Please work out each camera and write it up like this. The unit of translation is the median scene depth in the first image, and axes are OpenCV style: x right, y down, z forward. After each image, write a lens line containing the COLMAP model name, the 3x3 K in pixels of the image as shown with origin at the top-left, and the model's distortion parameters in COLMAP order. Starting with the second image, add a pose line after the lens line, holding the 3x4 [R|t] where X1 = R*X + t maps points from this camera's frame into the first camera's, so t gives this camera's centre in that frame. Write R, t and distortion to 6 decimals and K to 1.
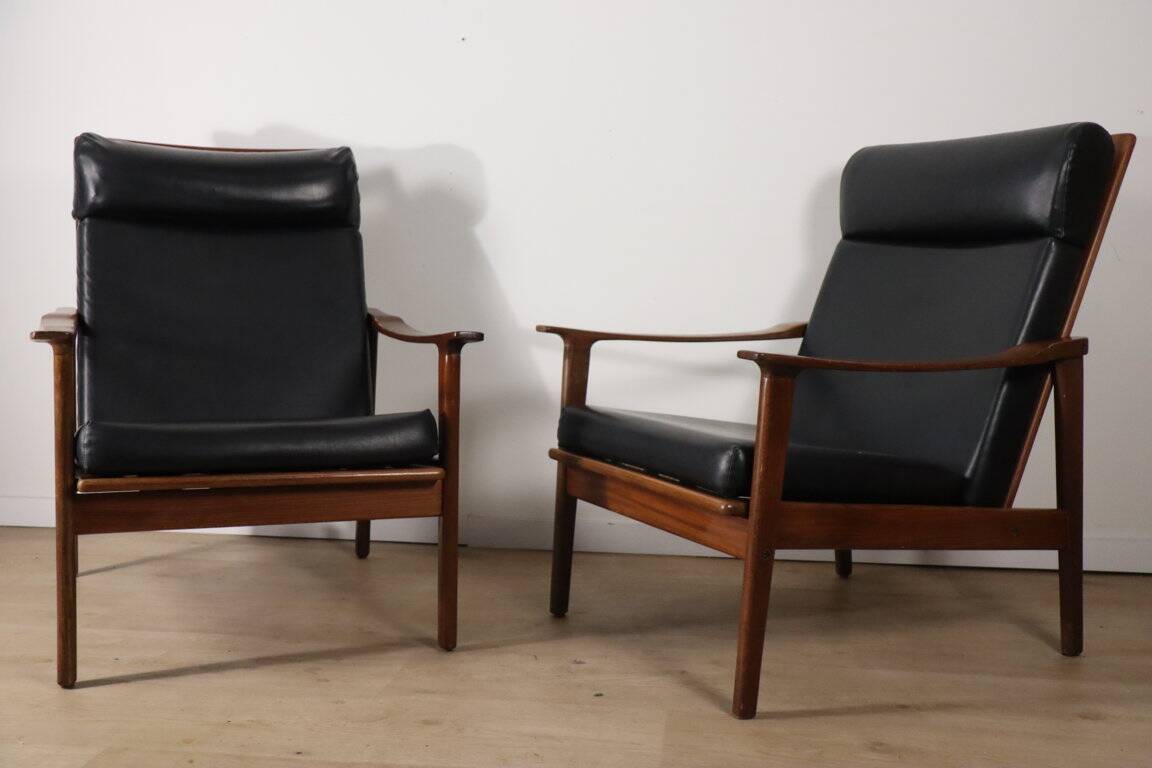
lens RADIAL K [[1282.9, 0, 573.4], [0, 1282.9, 388.4], [0, 0, 1]] dist [0.002040, 0.147609]
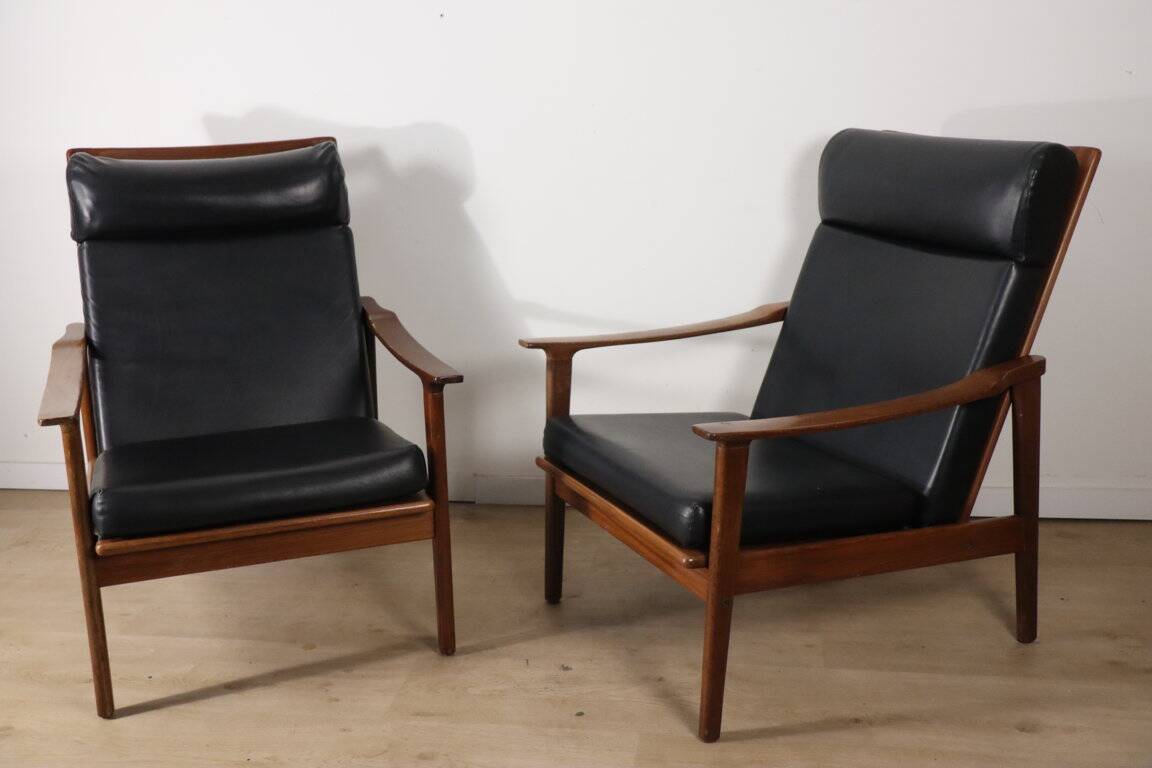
lens RADIAL K [[1297.3, 0, 571.7], [0, 1297.3, 383.4], [0, 0, 1]] dist [0.034724, 0.043925]
pose [[0.998508, -0.032349, -0.043986, 0.064732], [0.039675, 0.983325, 0.177476, -0.219128], [0.037511, -0.178957, 0.983142, -0.046192]]
